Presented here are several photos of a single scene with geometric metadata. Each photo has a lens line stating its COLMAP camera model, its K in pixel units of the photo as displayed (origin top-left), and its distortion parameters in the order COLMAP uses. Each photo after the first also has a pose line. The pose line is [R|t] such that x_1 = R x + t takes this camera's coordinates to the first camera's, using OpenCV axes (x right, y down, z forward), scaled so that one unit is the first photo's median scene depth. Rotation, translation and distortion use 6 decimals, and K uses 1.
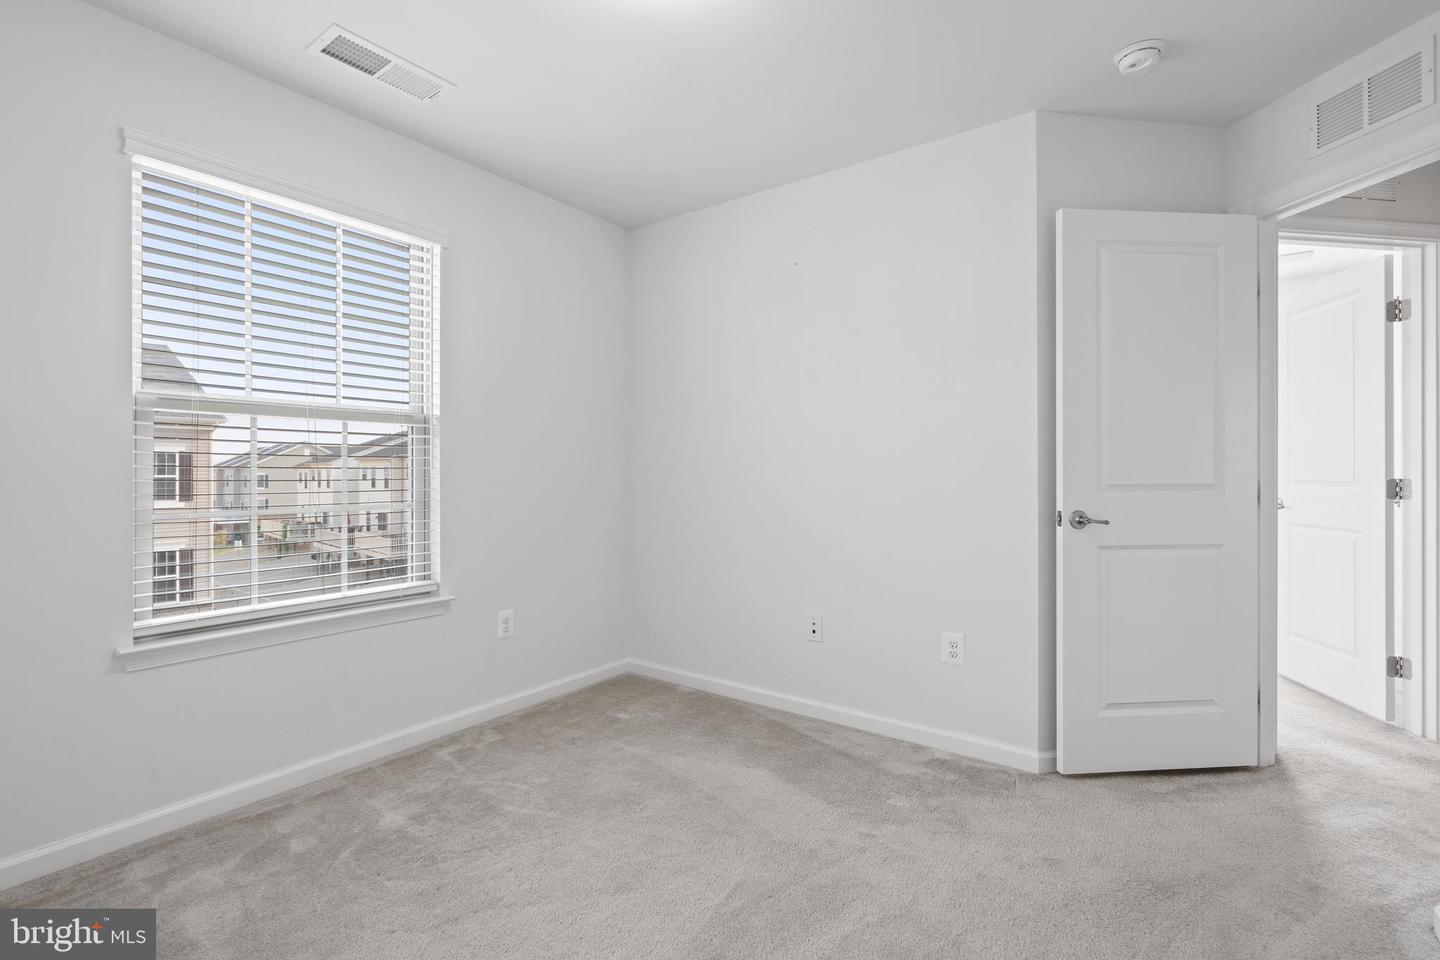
lens RADIAL K [[665.2, 0, 729.9], [0, 665.2, 478.1], [0, 0, 1]] dist [0.017513, -0.003116]
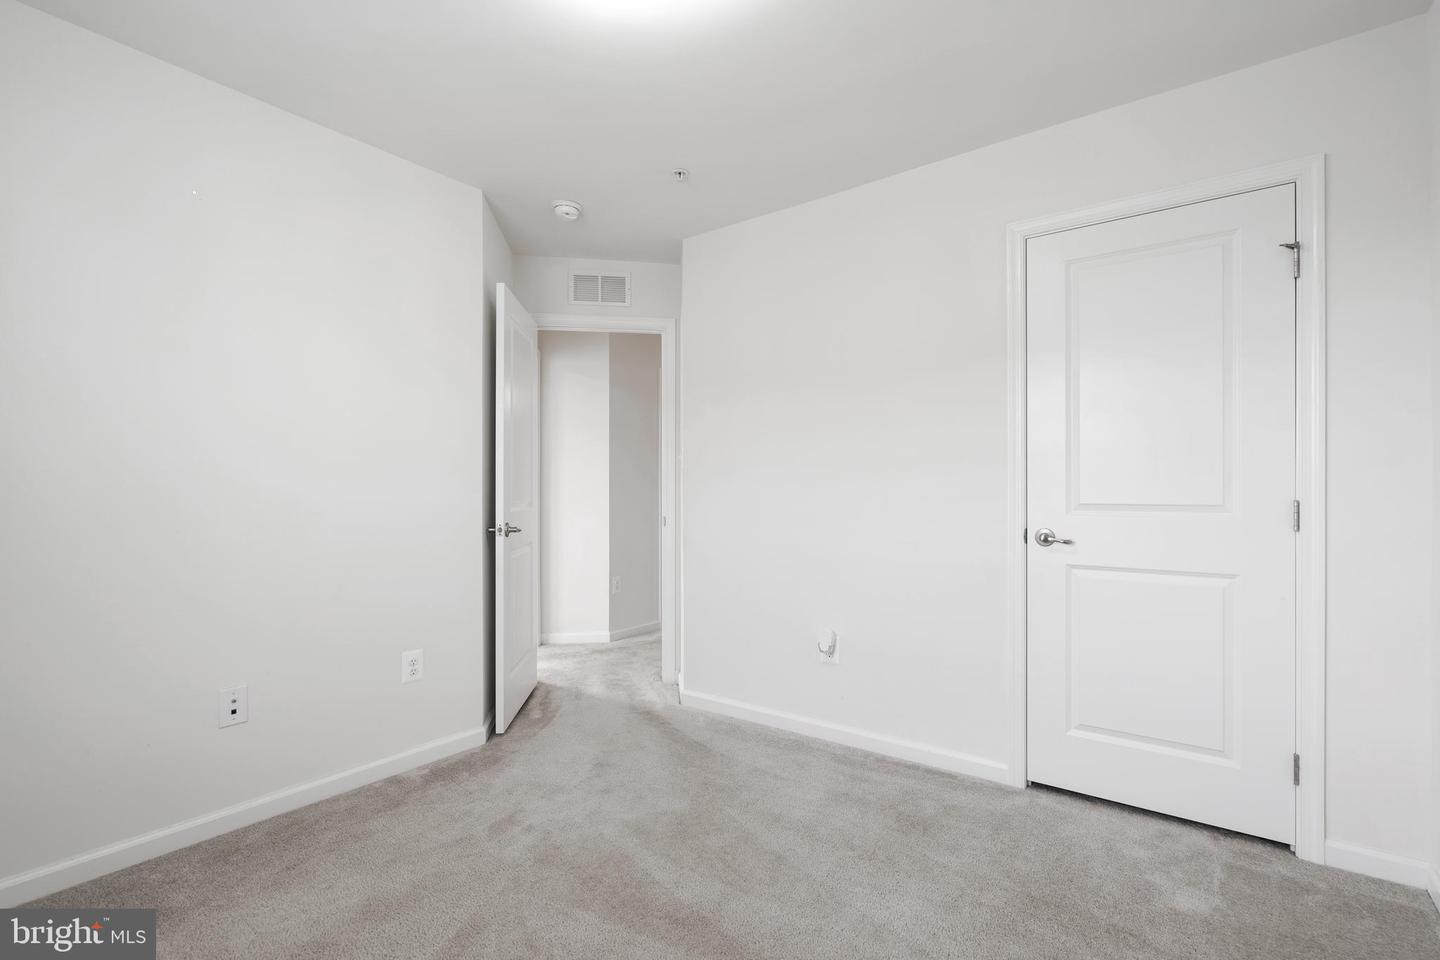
lens RADIAL K [[665.2, 0, 730.4], [0, 665.2, 481.4], [0, 0, 1]] dist [0.017513, -0.003116]
pose [[0.022007, 0.007757, 0.999728, -0.705023], [0.000707, 0.999970, -0.007775, -0.018493], [-0.999758, 0.000878, 0.022001, 0.517073]]
